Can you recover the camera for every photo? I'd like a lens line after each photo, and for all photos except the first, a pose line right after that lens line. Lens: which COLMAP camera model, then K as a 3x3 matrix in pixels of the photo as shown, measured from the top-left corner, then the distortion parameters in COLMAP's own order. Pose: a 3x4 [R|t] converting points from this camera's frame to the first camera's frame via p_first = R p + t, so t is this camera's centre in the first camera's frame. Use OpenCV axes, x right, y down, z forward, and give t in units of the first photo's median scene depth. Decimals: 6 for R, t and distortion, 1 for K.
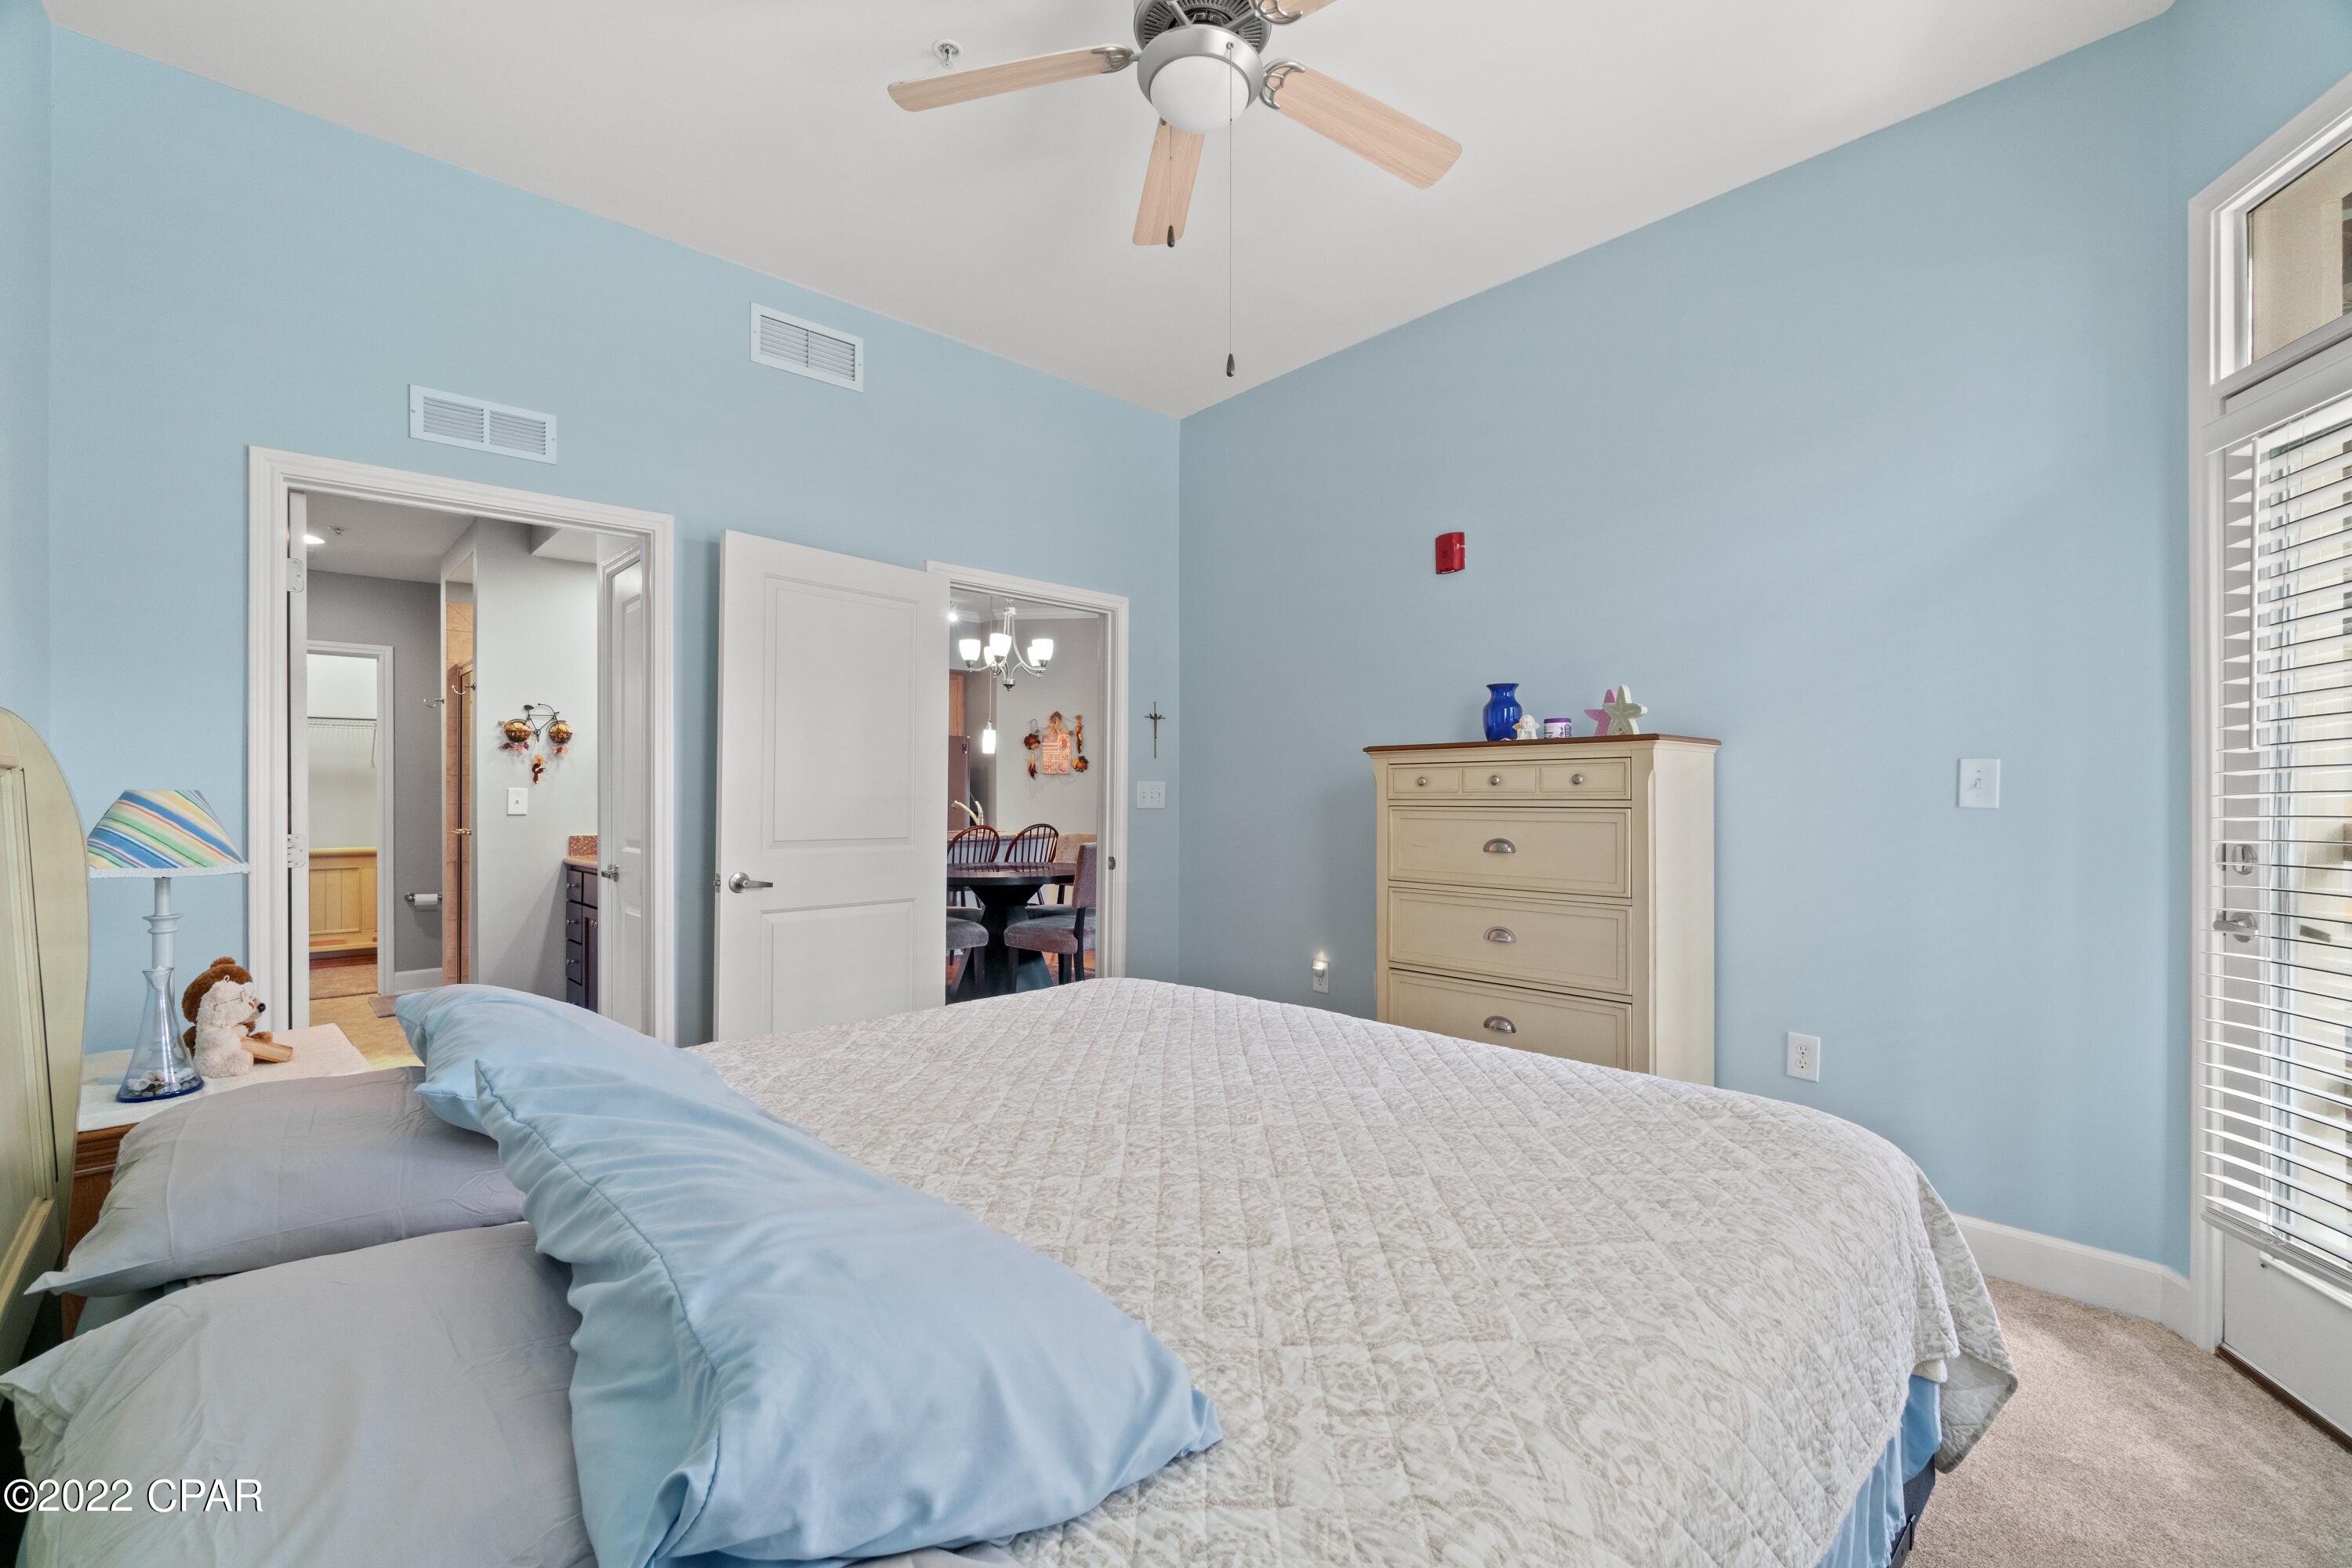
lens RADIAL K [[1004.4, 0, 1176.5], [0, 1004.4, 804.0], [0, 0, 1]] dist [0.000365, -0.000057]
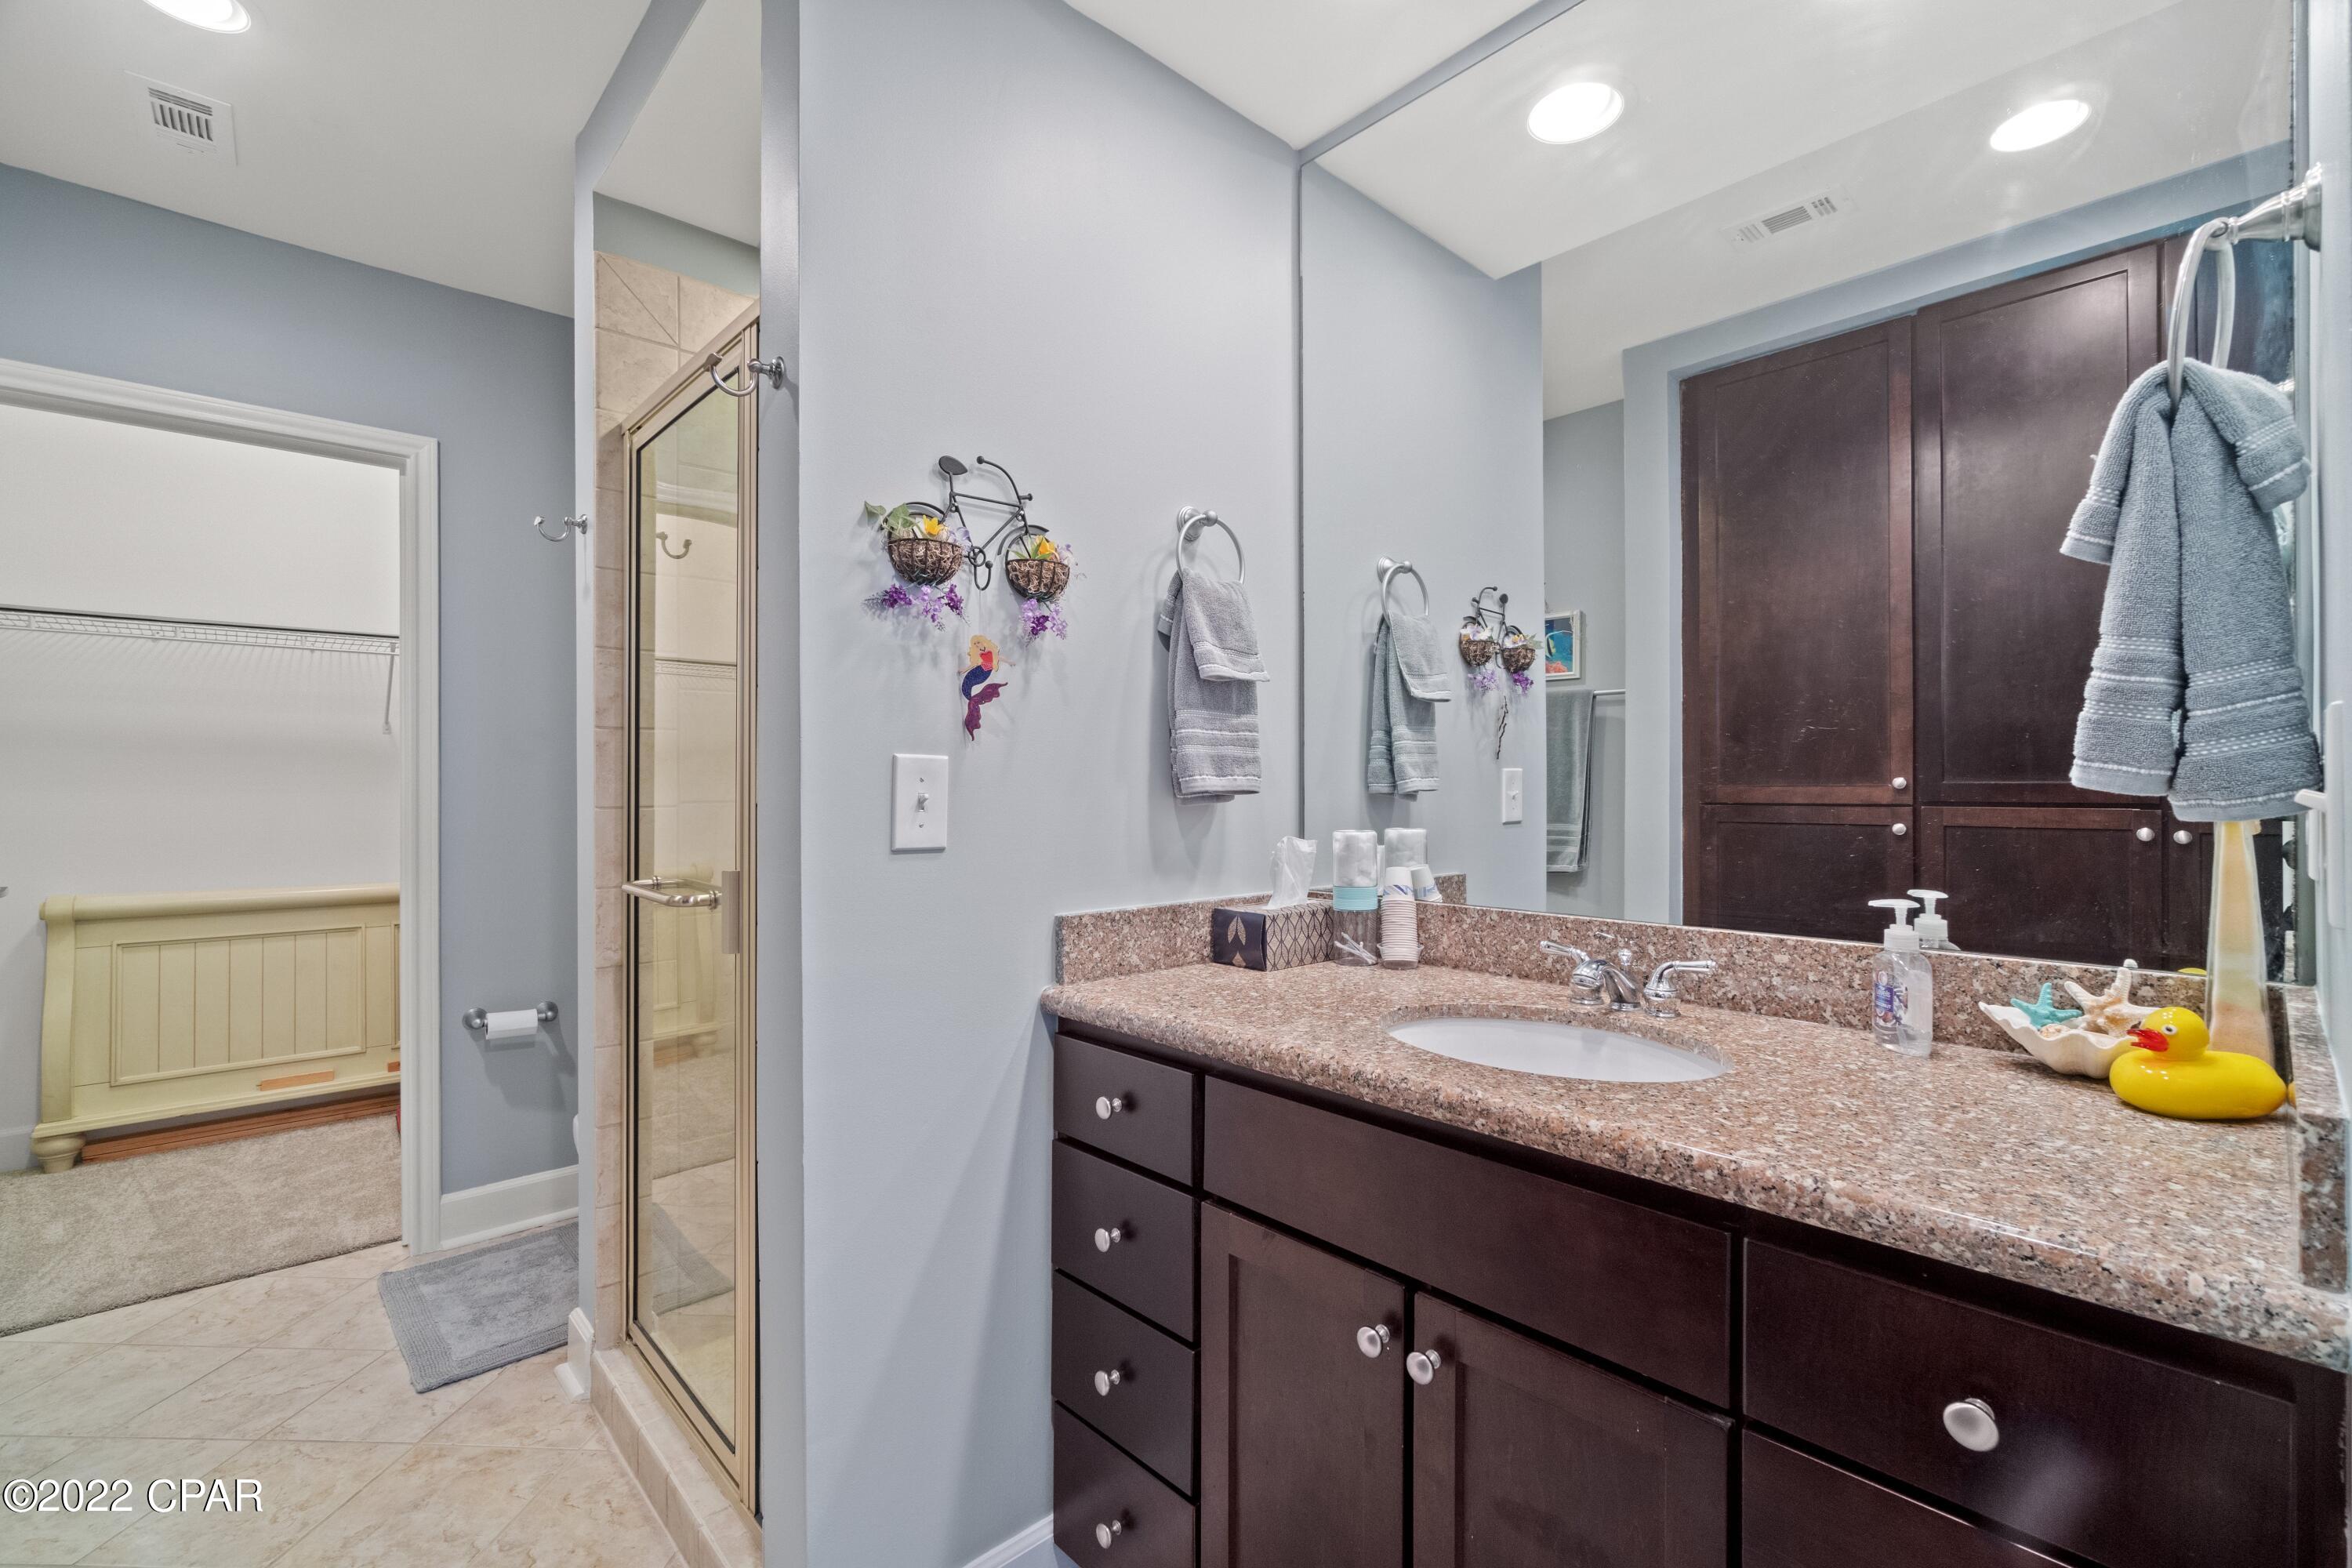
lens RADIAL K [[1004.4, 0, 1176.4], [0, 1004.4, 773.3], [0, 0, 1]] dist [0.000365, -0.000057]
pose [[0.999912, -0.006444, -0.011604, -0.573807], [0.006250, 0.999842, -0.016621, -0.005701], [0.011709, 0.016547, 0.999795, 0.716089]]
